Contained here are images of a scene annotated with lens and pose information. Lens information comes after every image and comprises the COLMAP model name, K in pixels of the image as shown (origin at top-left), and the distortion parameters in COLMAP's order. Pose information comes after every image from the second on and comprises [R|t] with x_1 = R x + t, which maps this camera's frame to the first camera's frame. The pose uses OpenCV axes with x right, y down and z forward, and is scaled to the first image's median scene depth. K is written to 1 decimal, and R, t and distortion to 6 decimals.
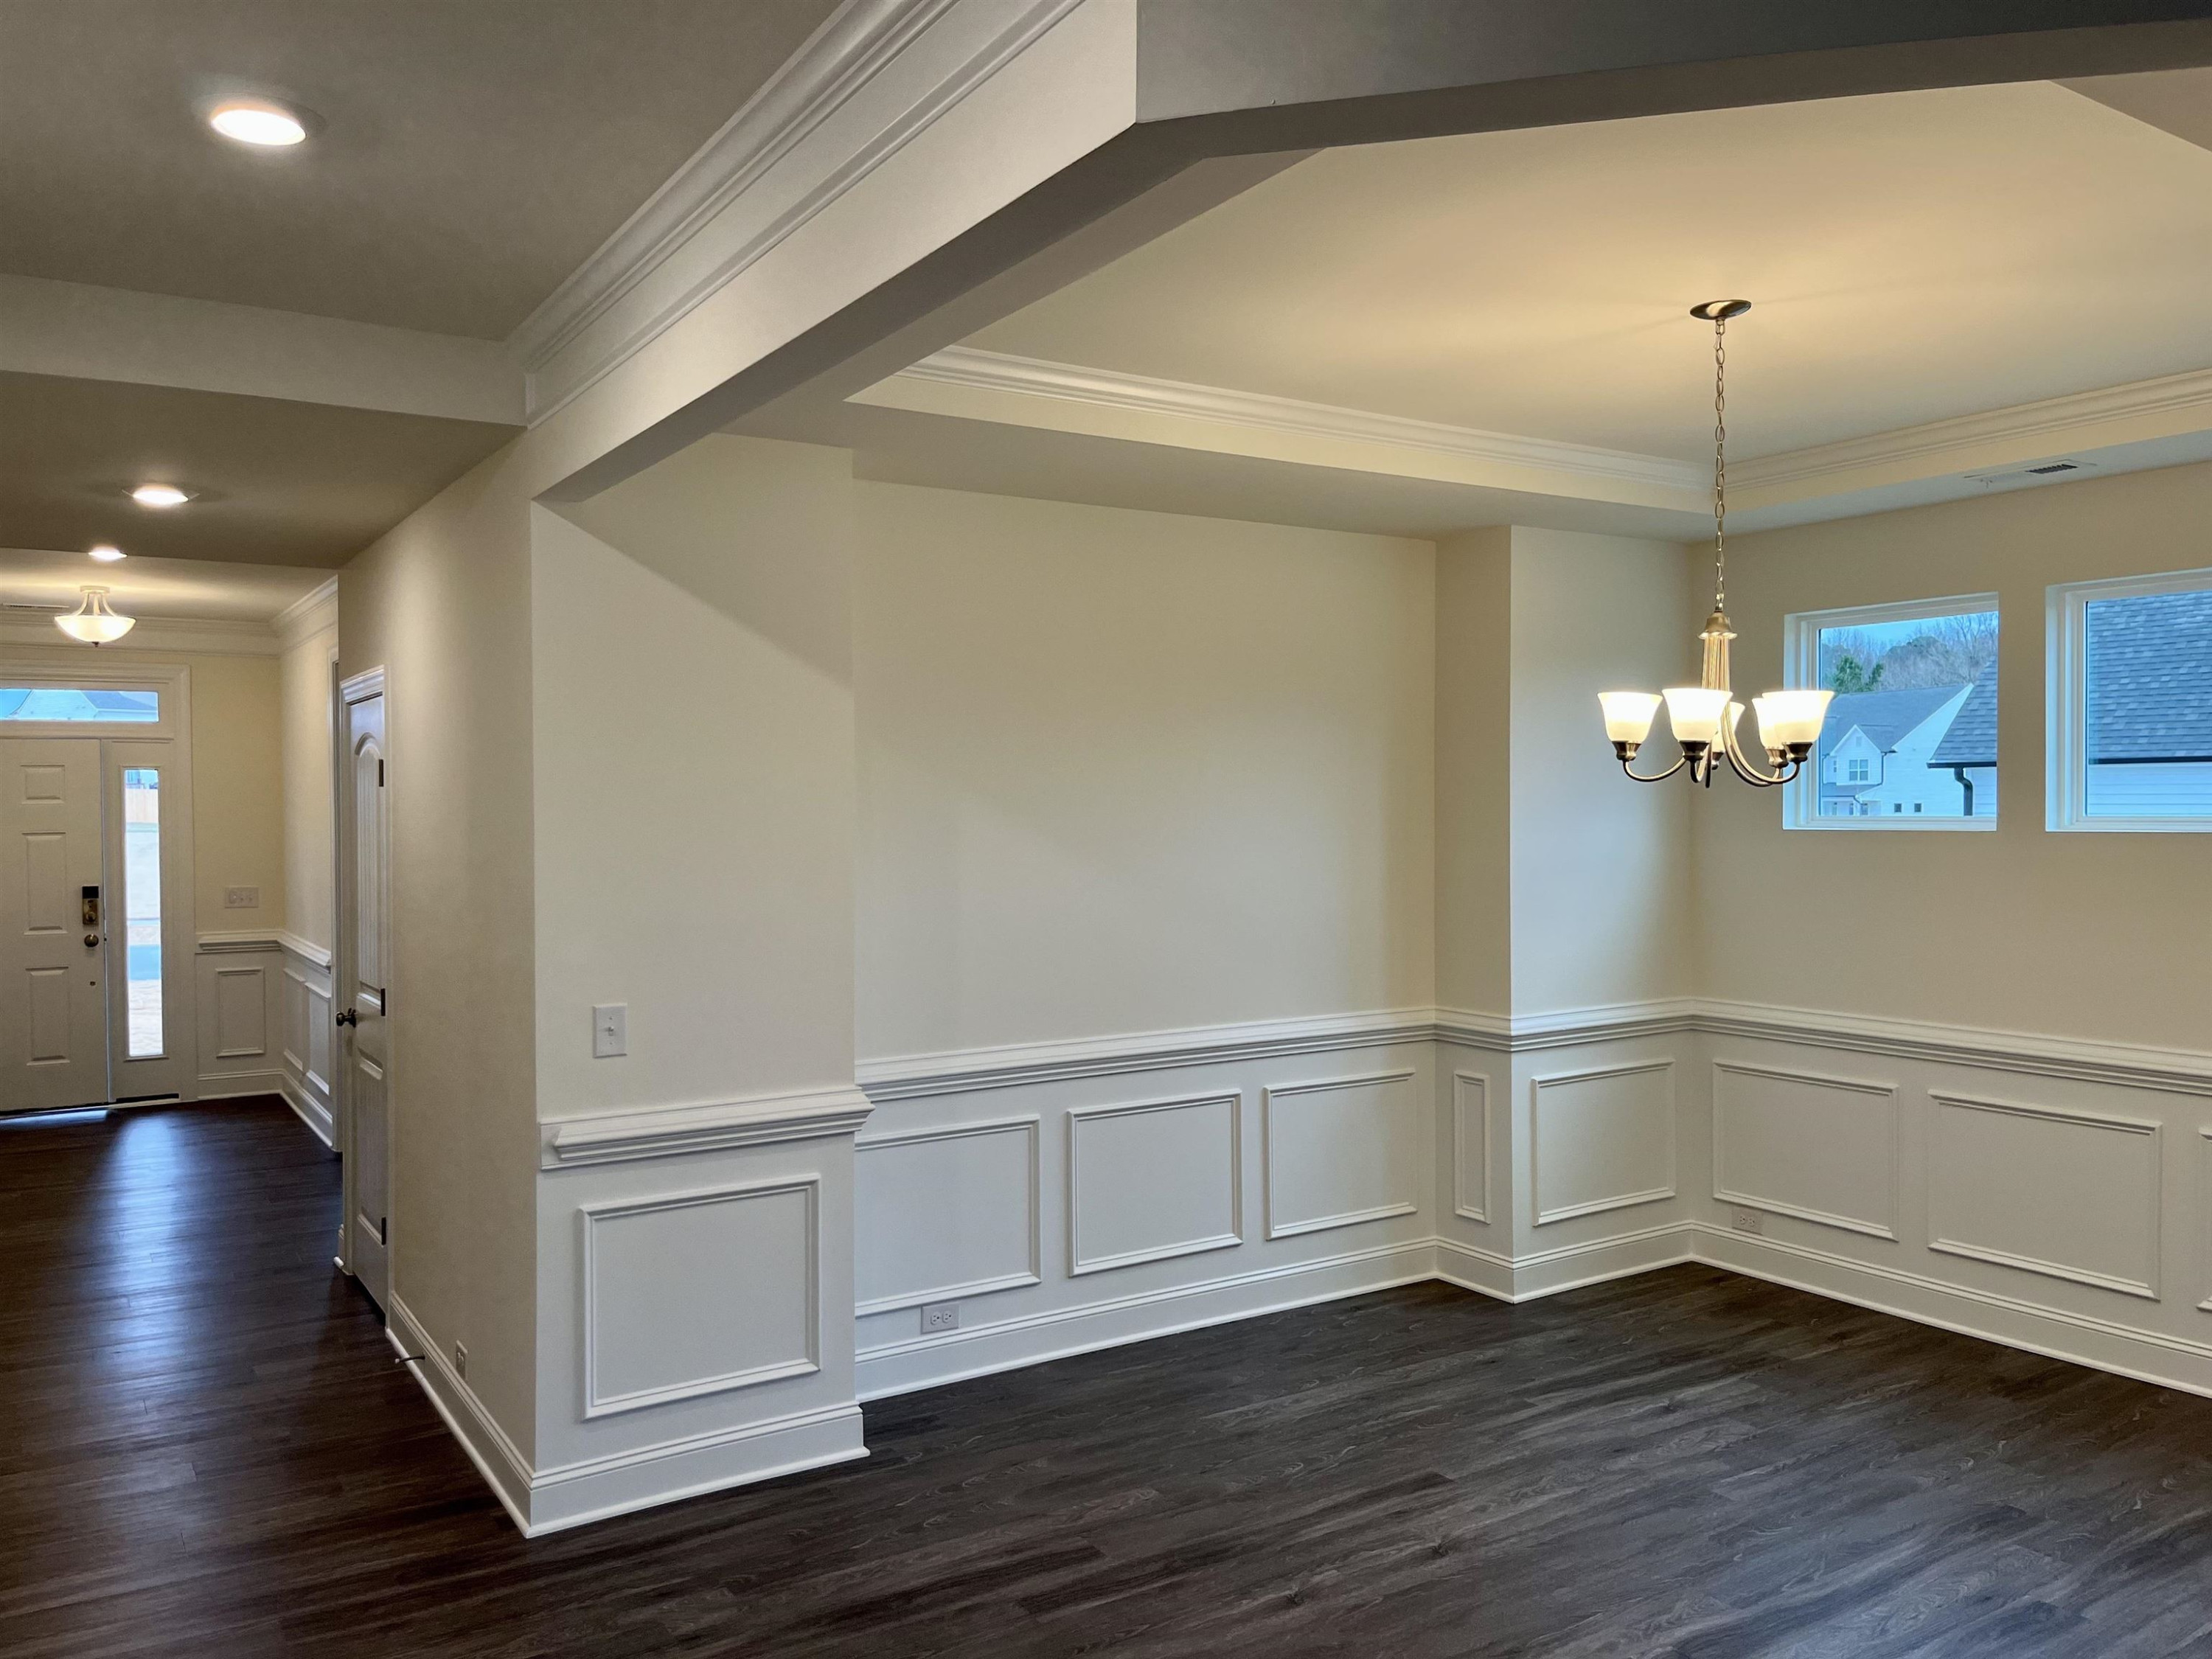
lens RADIAL K [[1657.6, 0, 1097.0], [0, 1657.6, 831.2], [0, 0, 1]] dist [-0.036020, 0.001287]
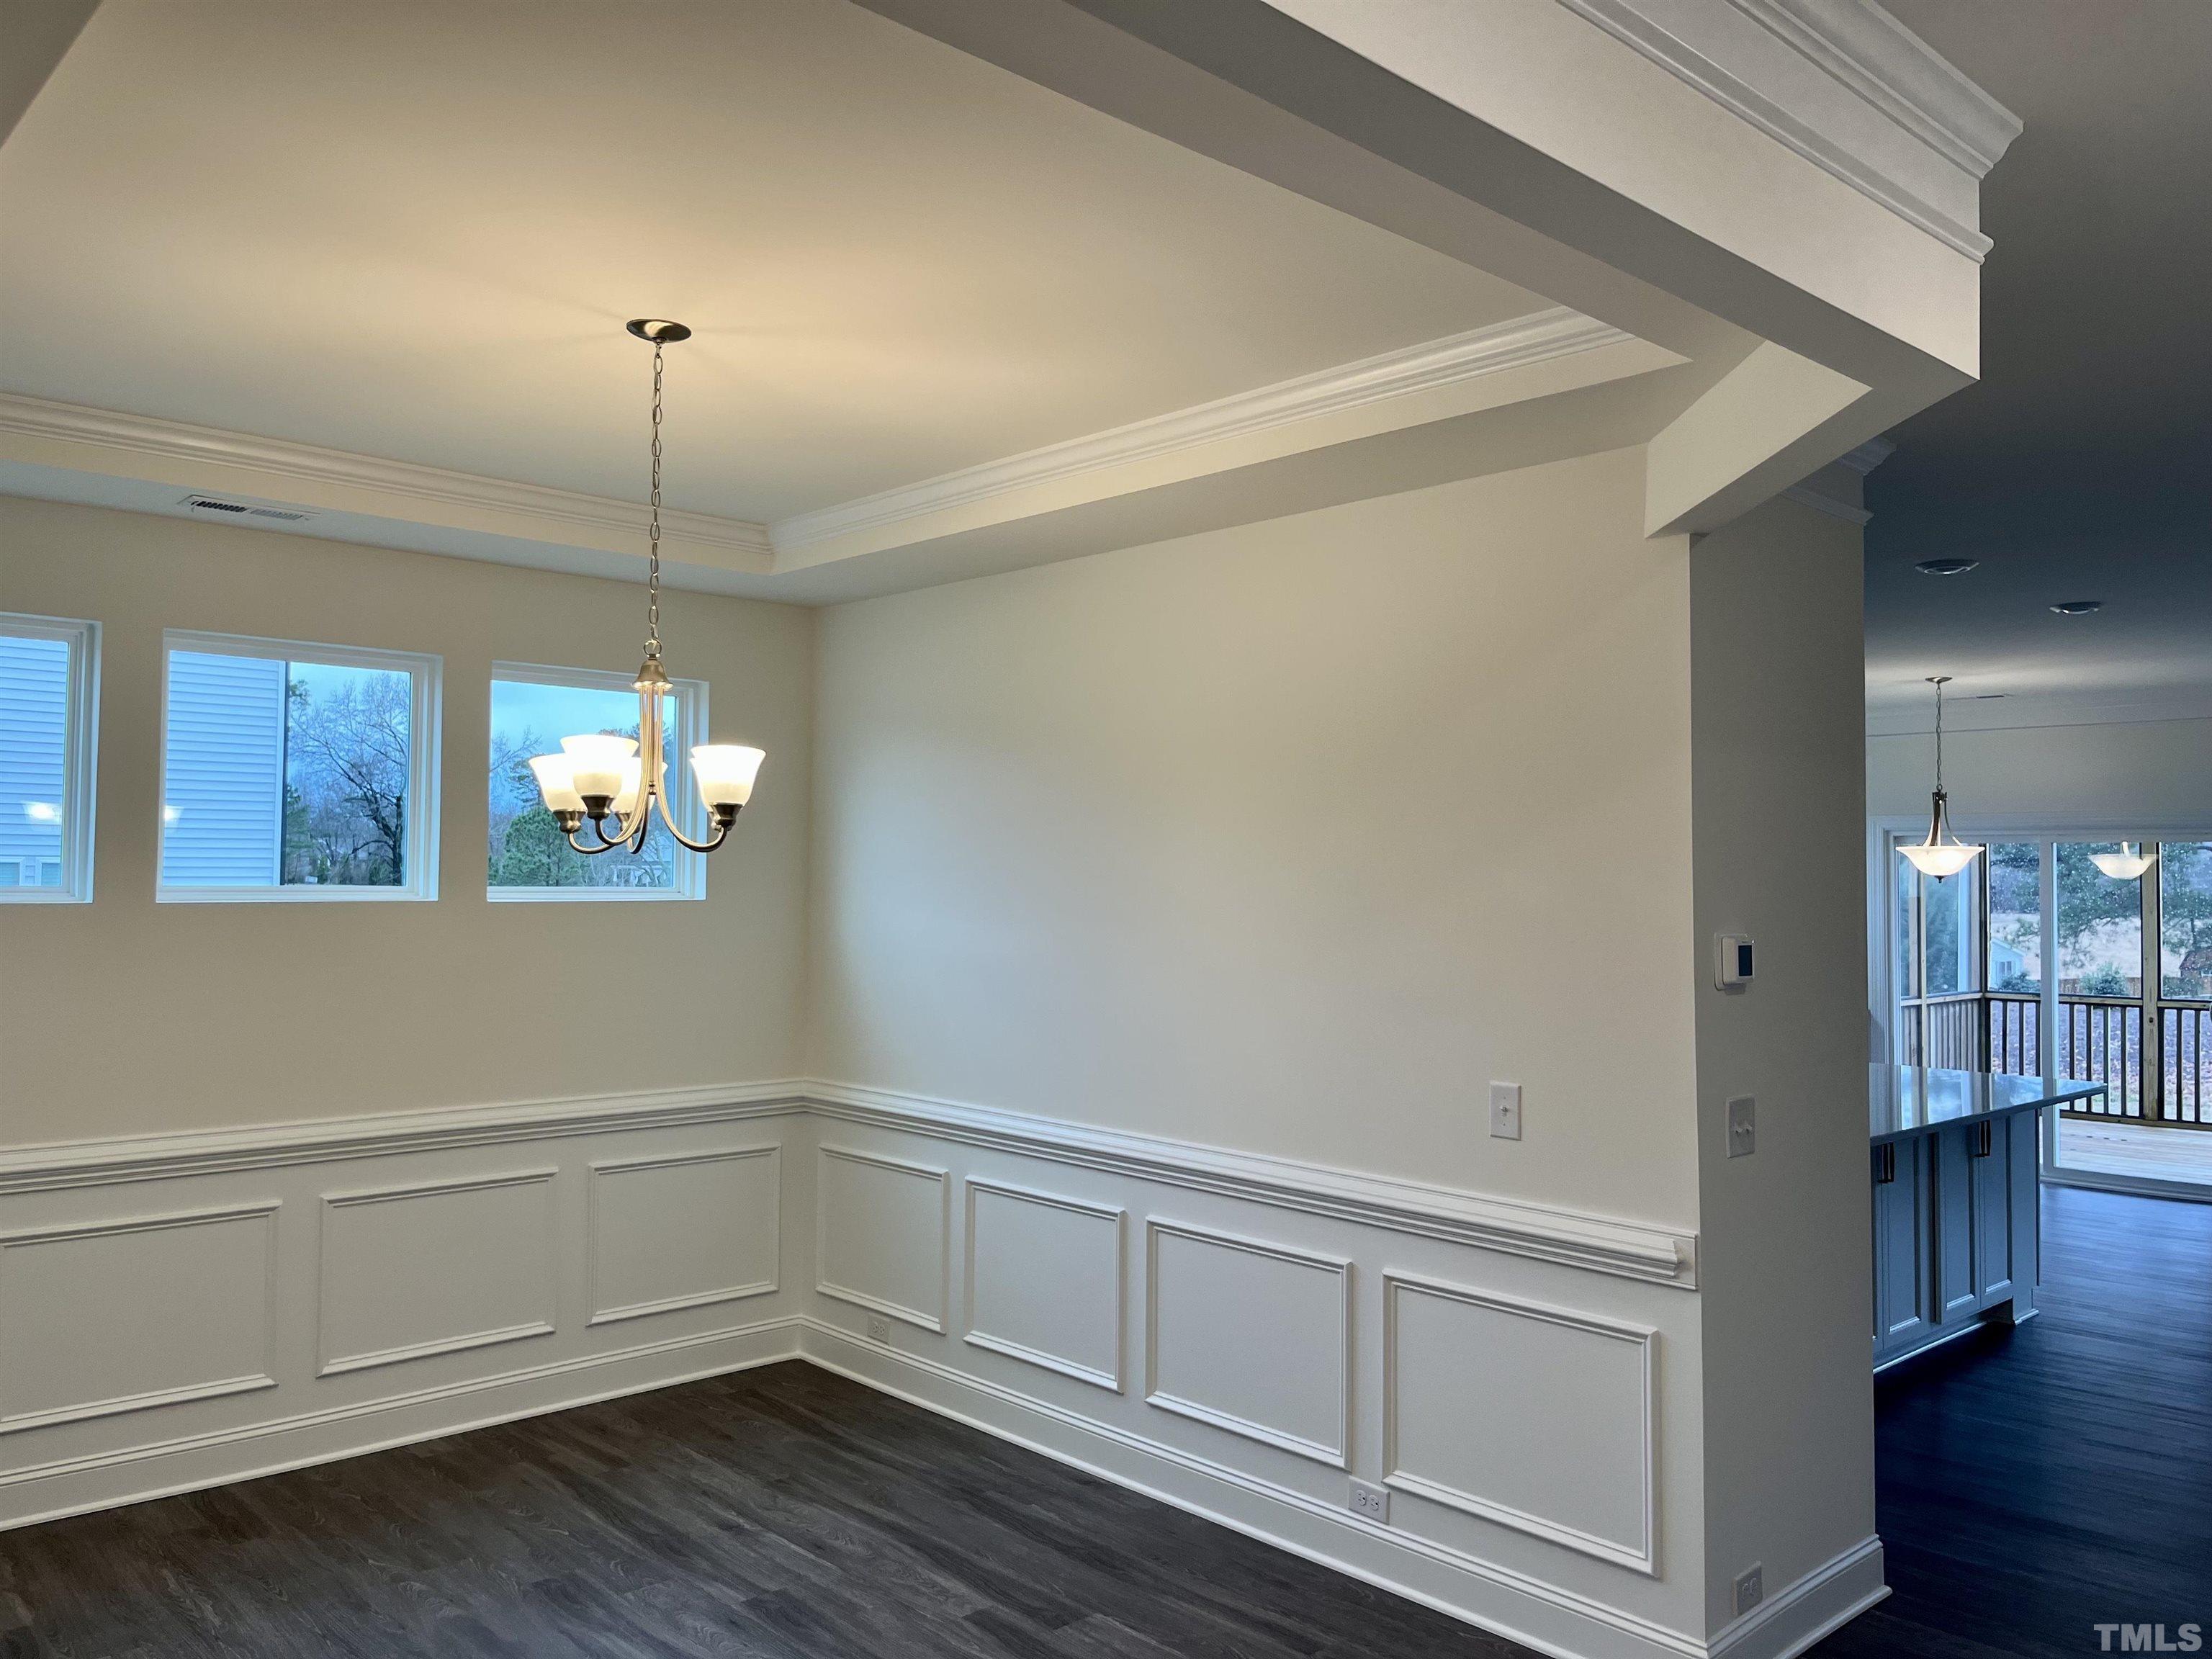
lens RADIAL K [[1672.9, 0, 1098.3], [0, 1672.9, 825.2], [0, 0, 1]] dist [0.010594, -0.018531]
pose [[-0.170602, 0.039139, 0.984562, -0.486128], [0.006004, 0.999234, -0.038682, -0.004237], [-0.985322, -0.000687, -0.170706, 0.783126]]
